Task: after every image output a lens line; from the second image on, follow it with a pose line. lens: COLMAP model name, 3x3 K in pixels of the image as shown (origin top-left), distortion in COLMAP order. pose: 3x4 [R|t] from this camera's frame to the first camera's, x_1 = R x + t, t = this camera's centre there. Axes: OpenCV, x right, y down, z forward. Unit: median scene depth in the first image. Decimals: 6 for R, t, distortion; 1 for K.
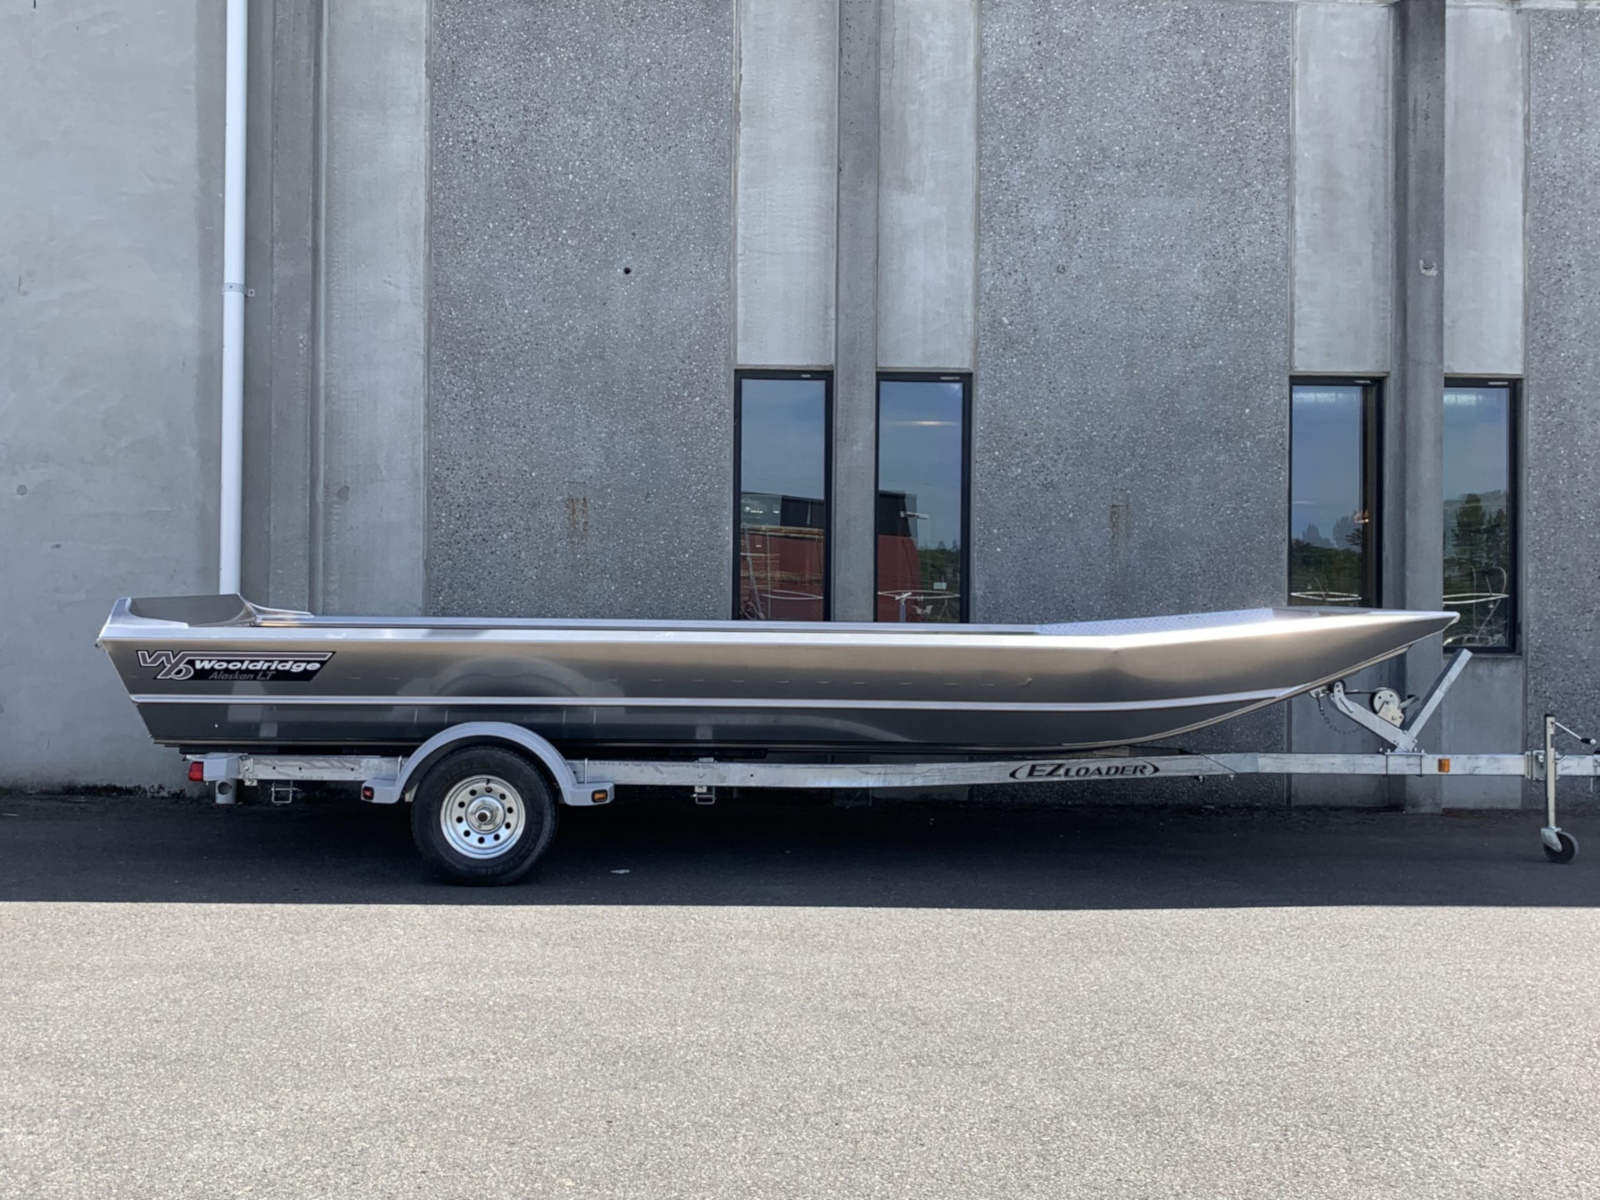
lens RADIAL K [[1559.2, 0, 800.0], [0, 1559.2, 600.0], [0, 0, 1]] dist [0.182386, -0.498046]
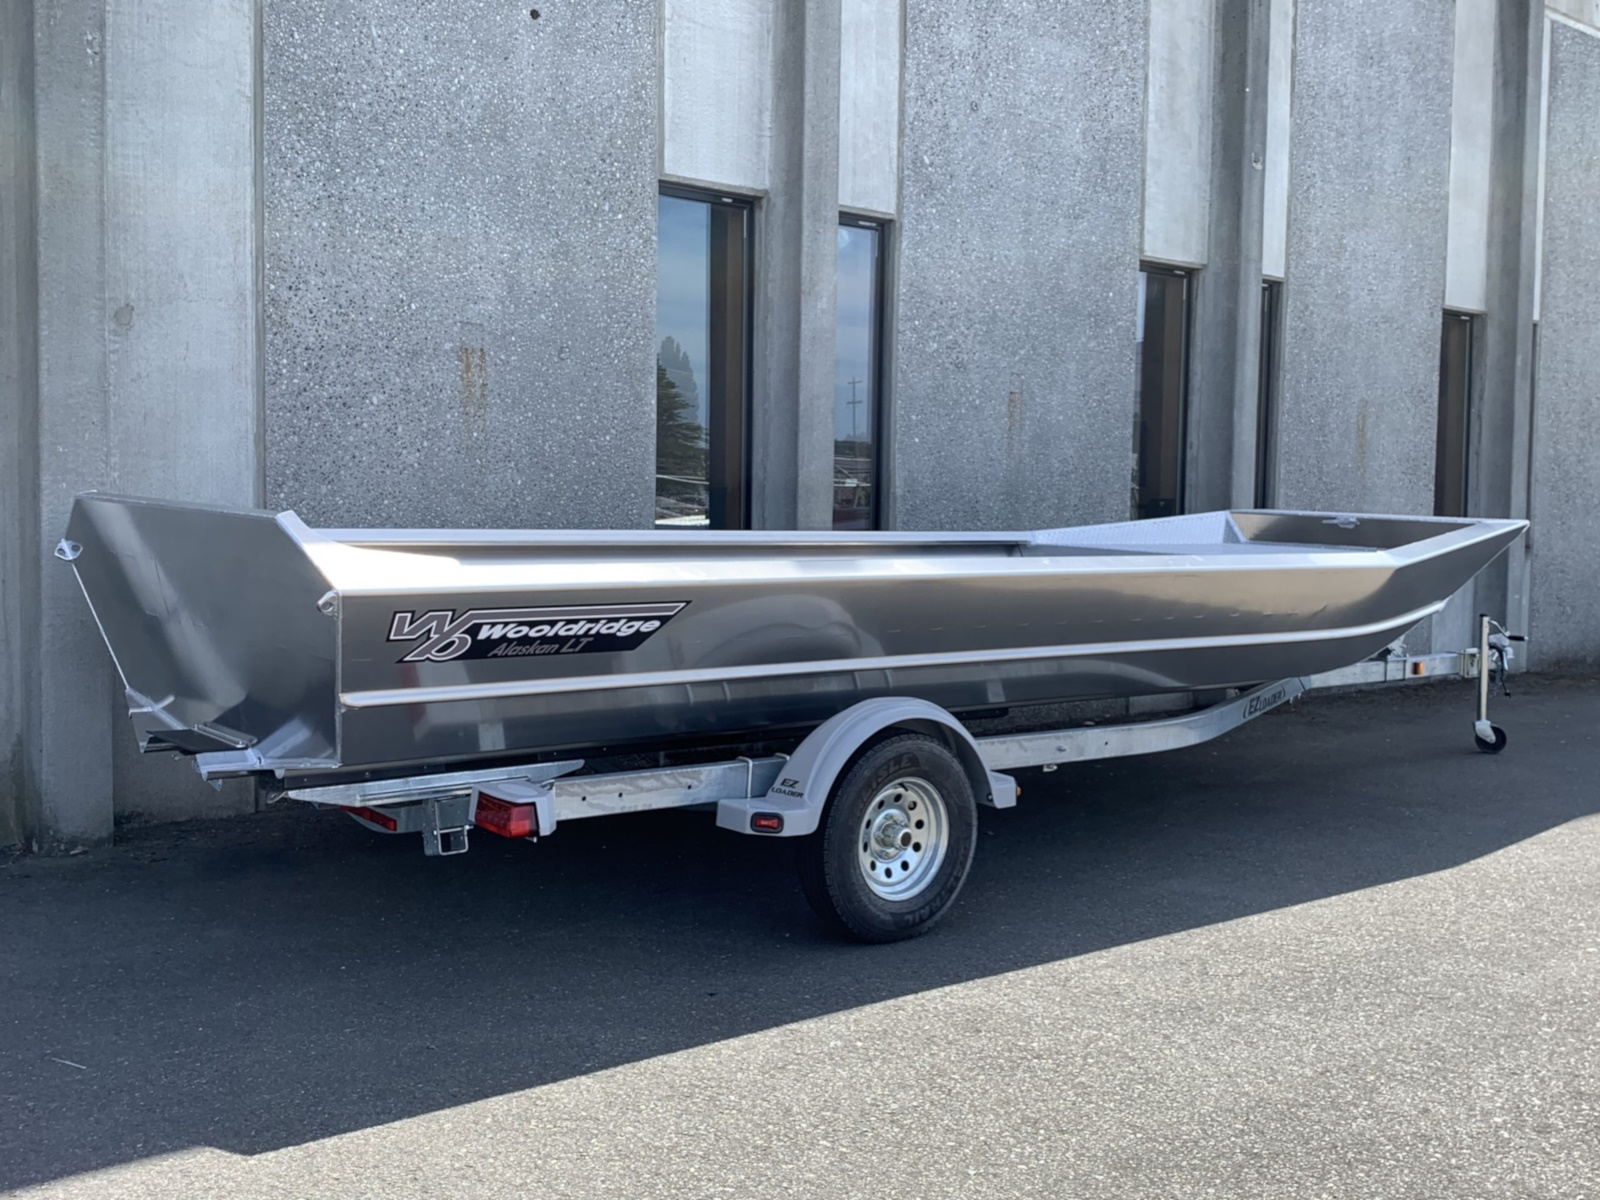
lens RADIAL K [[1675.1, 0, 800.0], [0, 1675.1, 600.0], [0, 0, 1]] dist [0.193779, -0.608816]
pose [[0.778237, -0.035689, 0.626955, -0.490732], [-0.013107, 0.997243, 0.073038, -0.011731], [-0.627833, -0.065059, 0.775624, 0.340284]]
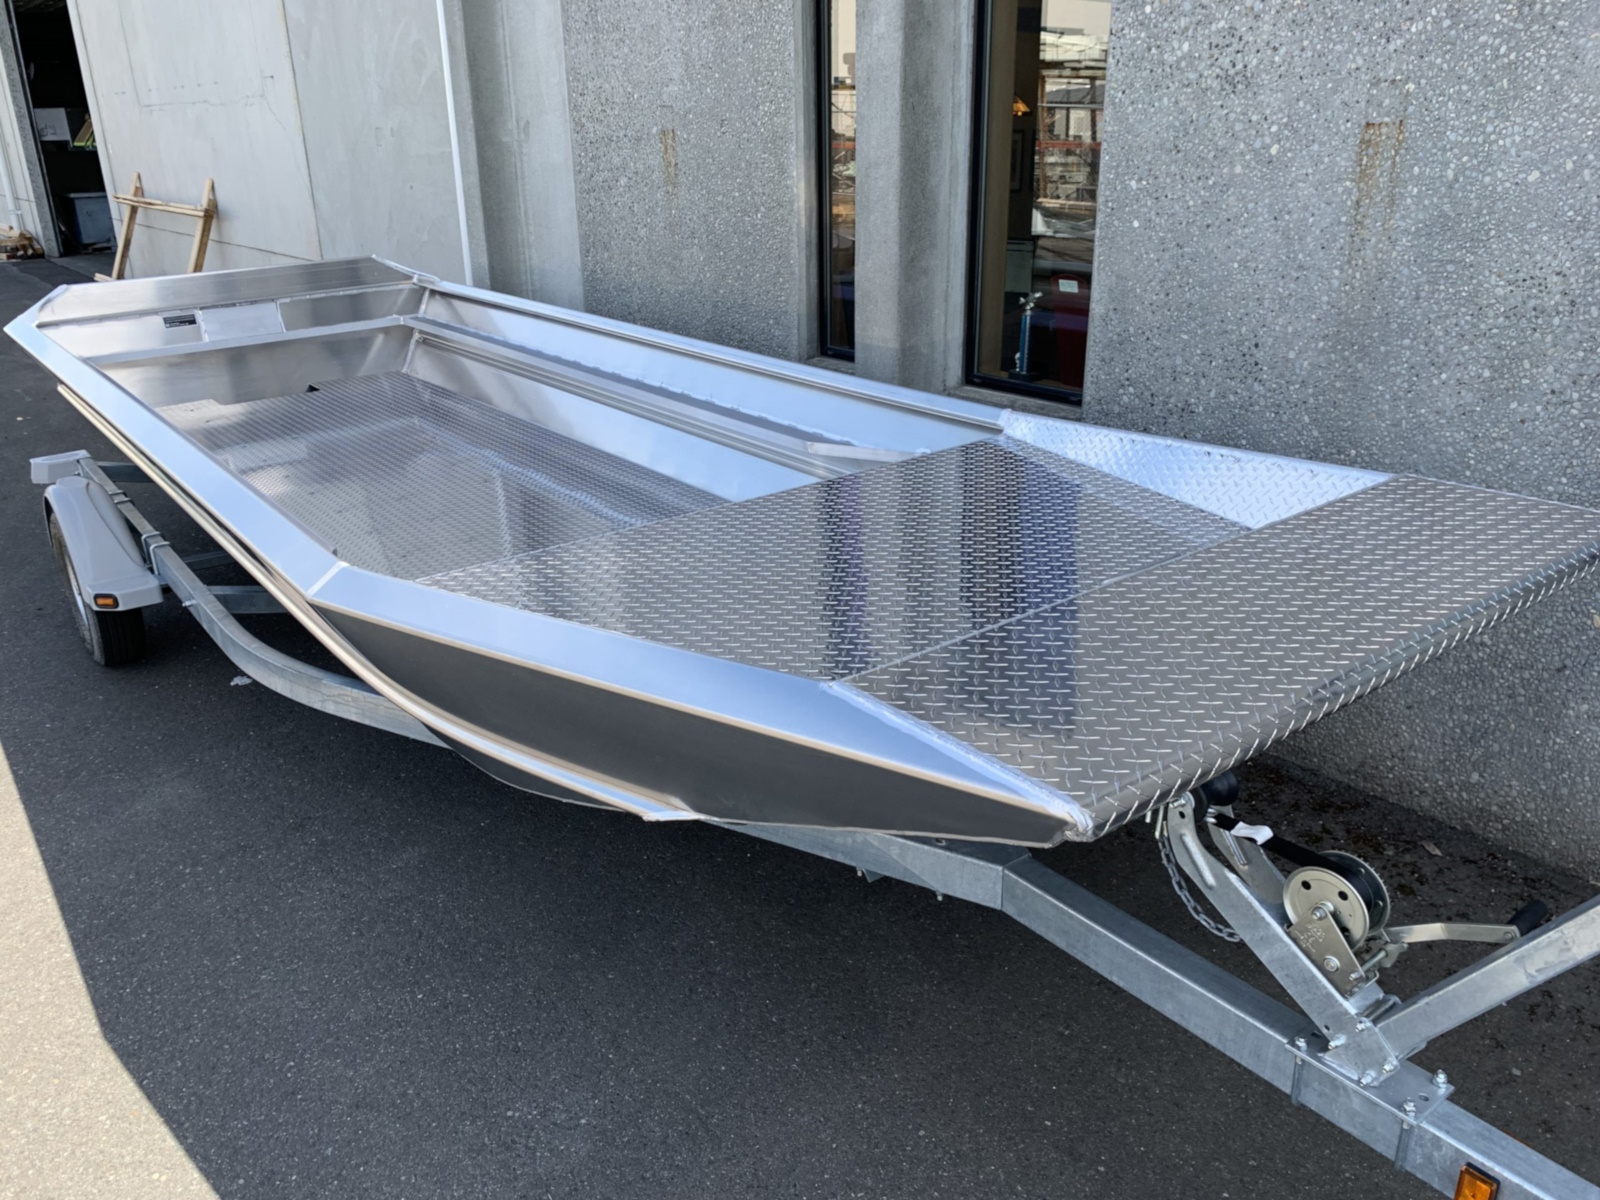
lens RADIAL K [[1245.7, 0, 800.0], [0, 1245.7, 600.0], [0, 0, 1]] dist [0.002740, -0.002229]
pose [[0.591900, 0.270693, -0.759196, 0.398725], [0.024820, 0.935350, 0.352852, -0.063083], [0.805629, -0.227697, 0.546915, 0.676983]]
